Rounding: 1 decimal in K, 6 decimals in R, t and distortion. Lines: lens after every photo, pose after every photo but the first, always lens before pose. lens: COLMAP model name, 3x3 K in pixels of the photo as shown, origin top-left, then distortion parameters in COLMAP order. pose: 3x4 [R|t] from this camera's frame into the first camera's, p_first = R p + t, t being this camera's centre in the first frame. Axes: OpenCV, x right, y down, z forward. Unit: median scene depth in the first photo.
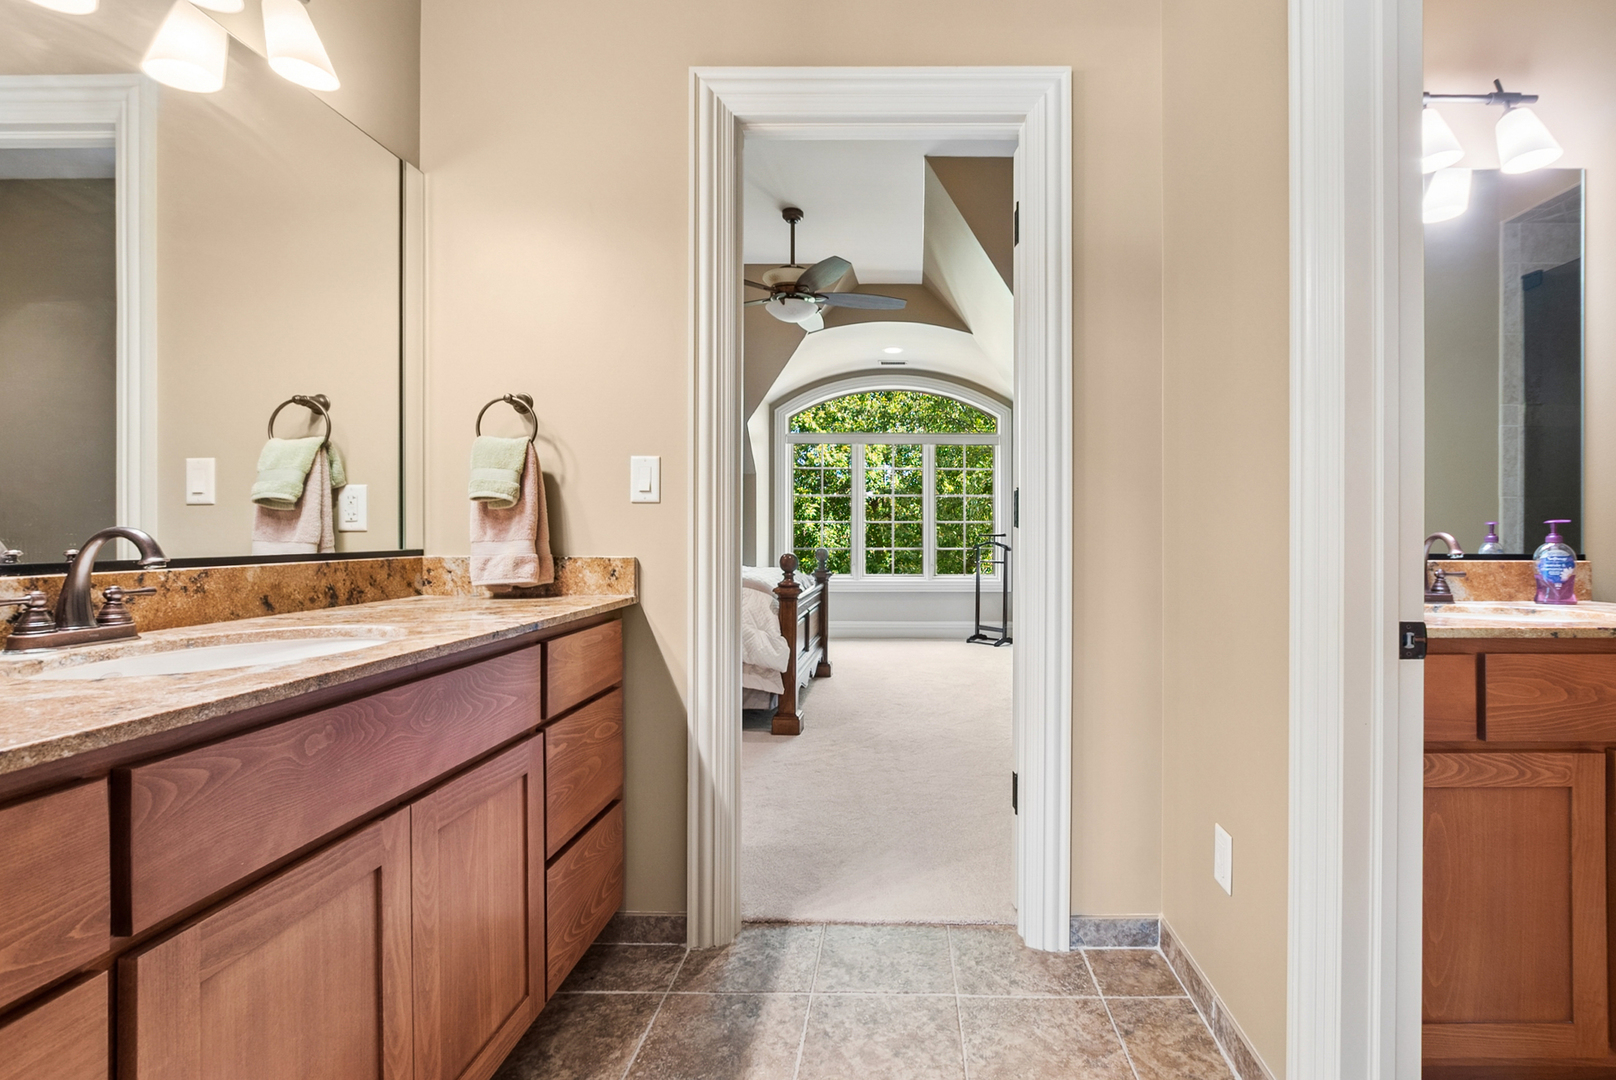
lens RADIAL K [[704.3, 0, 827.0], [0, 704.3, 538.3], [0, 0, 1]] dist [0.001322, 0.000243]
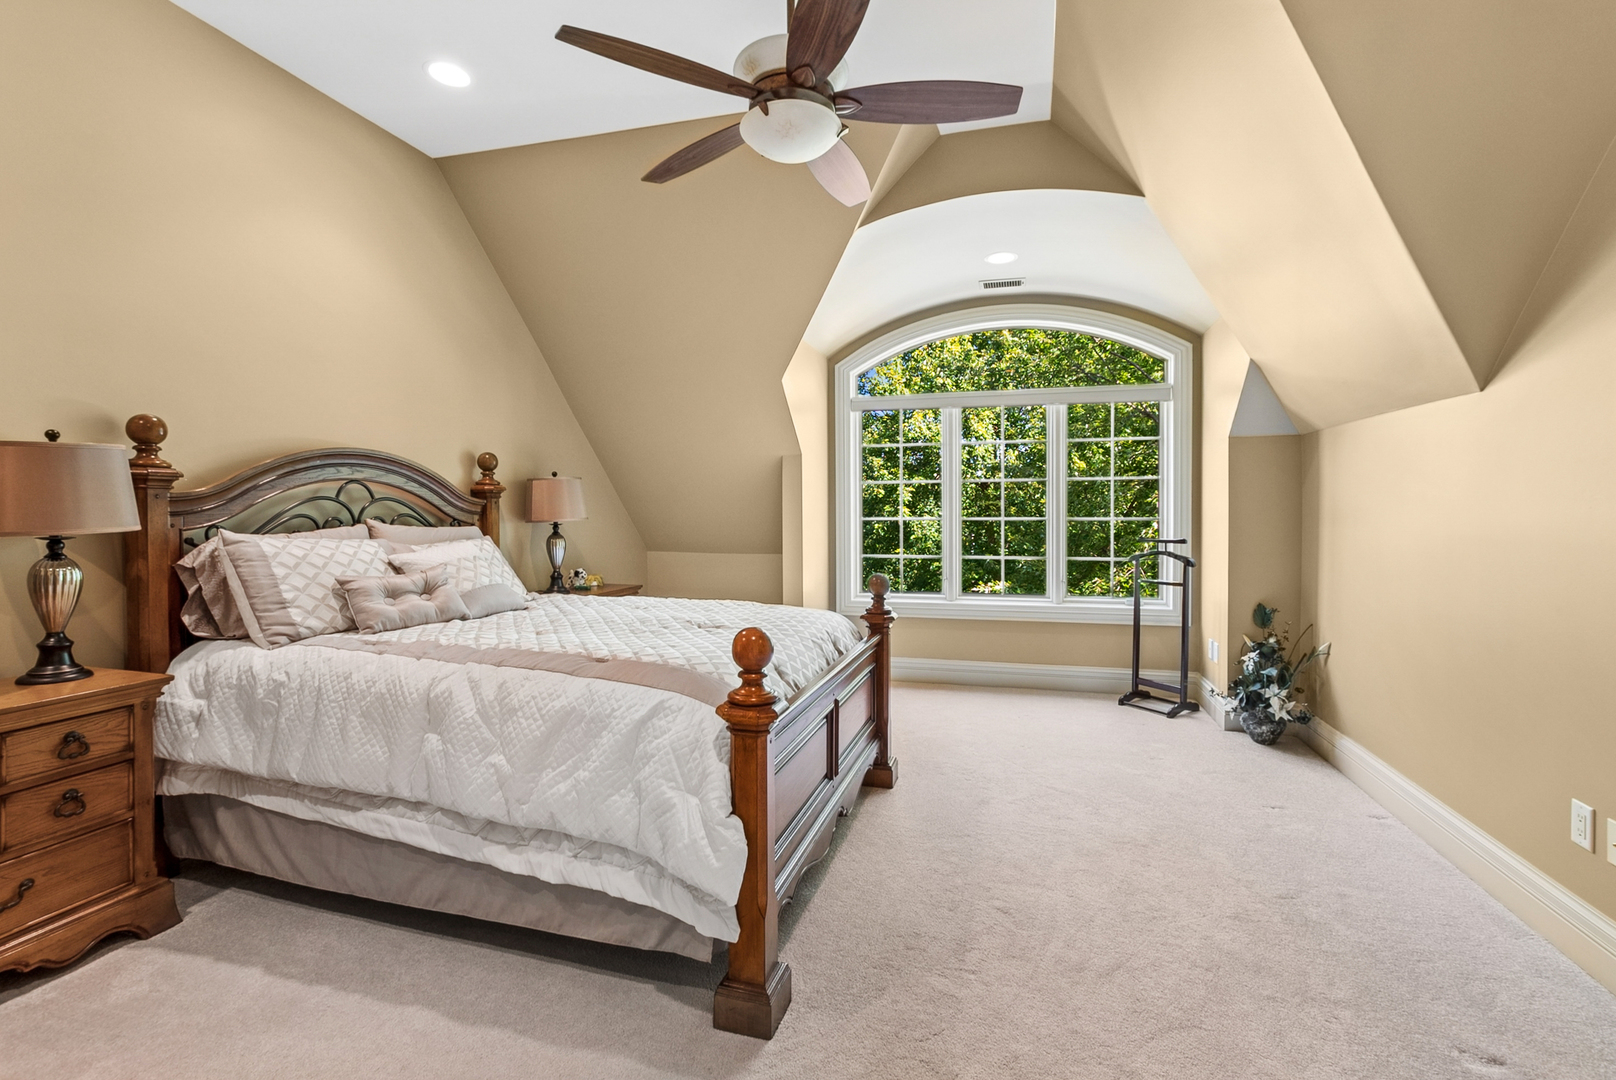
lens RADIAL K [[713.0, 0, 803.5], [0, 713.0, 536.7], [0, 0, 1]] dist [0.001113, 0.000112]
pose [[0.982985, -0.002696, -0.183666, 0.030624], [0.007382, 0.999664, 0.024834, -0.024299], [0.183537, -0.025767, 0.982675, 0.277118]]
